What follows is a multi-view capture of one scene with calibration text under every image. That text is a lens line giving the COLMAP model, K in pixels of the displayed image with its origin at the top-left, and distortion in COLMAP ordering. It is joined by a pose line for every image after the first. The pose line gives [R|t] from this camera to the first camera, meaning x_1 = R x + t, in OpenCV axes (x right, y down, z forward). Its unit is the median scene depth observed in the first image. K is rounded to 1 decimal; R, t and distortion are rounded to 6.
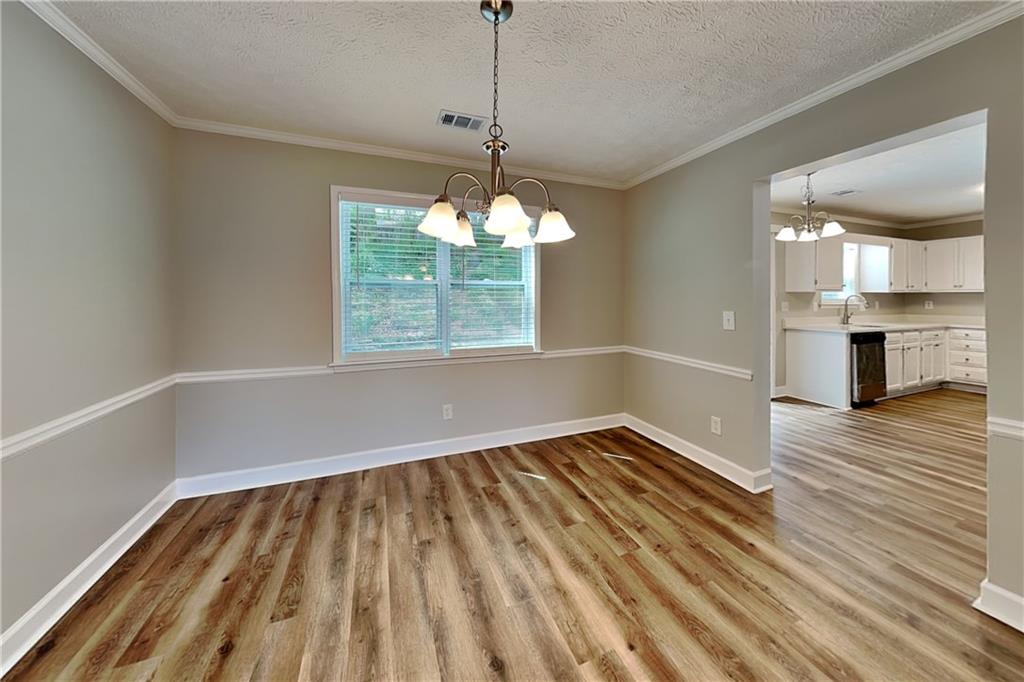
lens RADIAL K [[348.3, 0, 500.2], [0, 348.3, 297.9], [0, 0, 1]] dist [-0.000501, 0.000093]
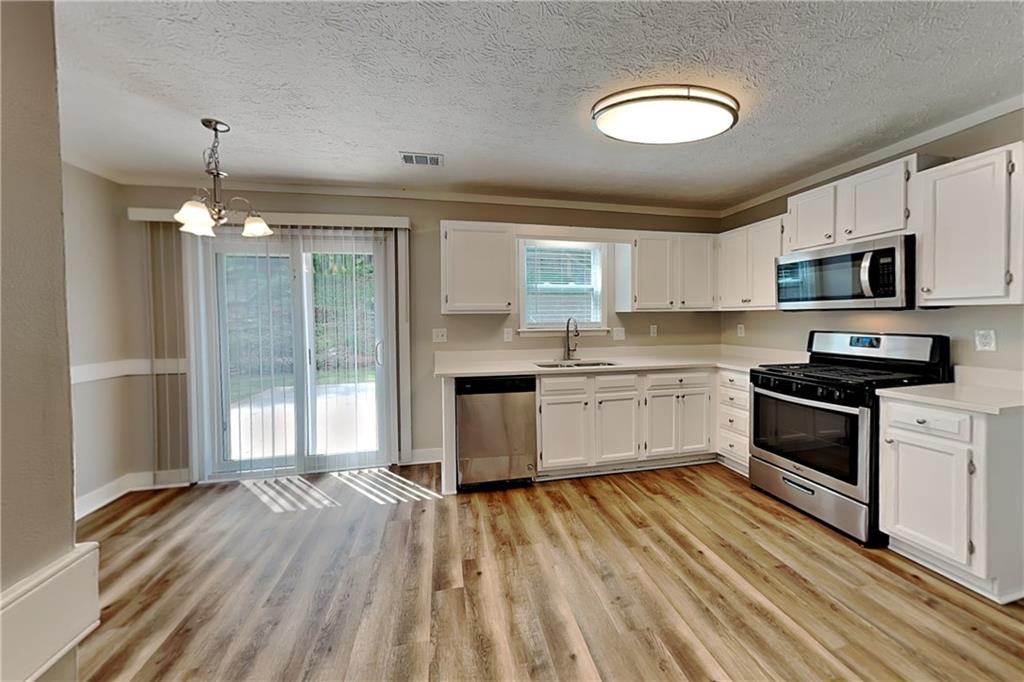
lens RADIAL K [[348.3, 0, 520.3], [0, 348.3, 326.9], [0, 0, 1]] dist [-0.000501, 0.000093]
pose [[0.991723, -0.003634, -0.128343, 1.016342], [0.006661, 0.999709, 0.023166, -0.005499], [0.128221, -0.023830, 0.991459, 0.328485]]
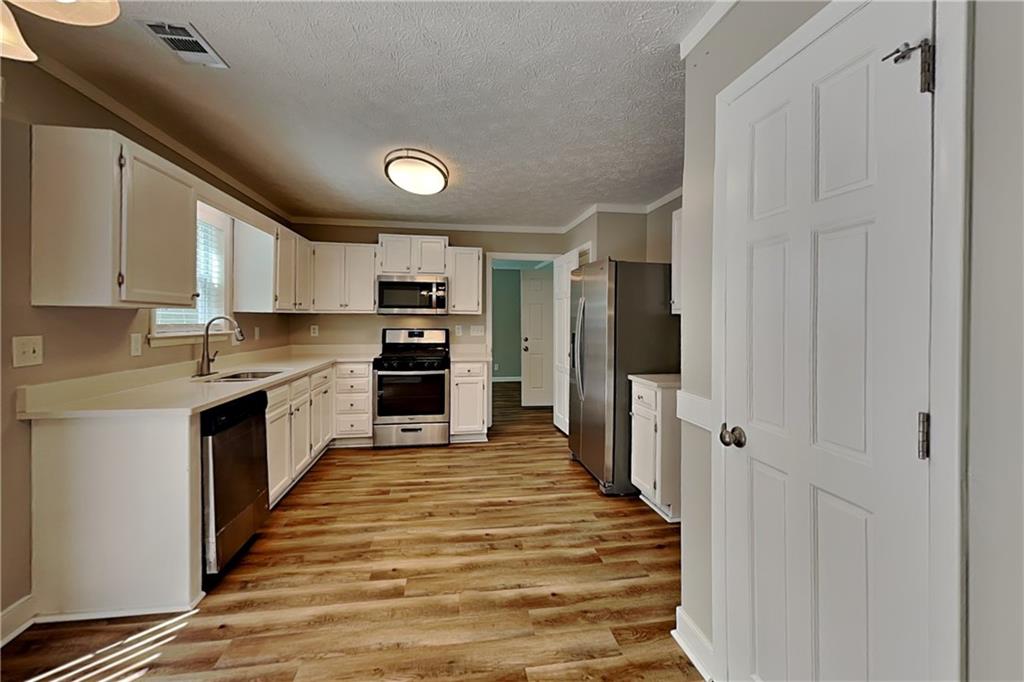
lens RADIAL K [[415.9, 0, 522.7], [0, 415.9, 307.3], [0, 0, 1]] dist [-0.024263, -0.000022]
pose [[0.176208, 0.030039, 0.983895, 0.512956], [-0.000847, 0.999539, -0.030365, -0.003762], [-0.984353, 0.004518, 0.176152, 0.467666]]
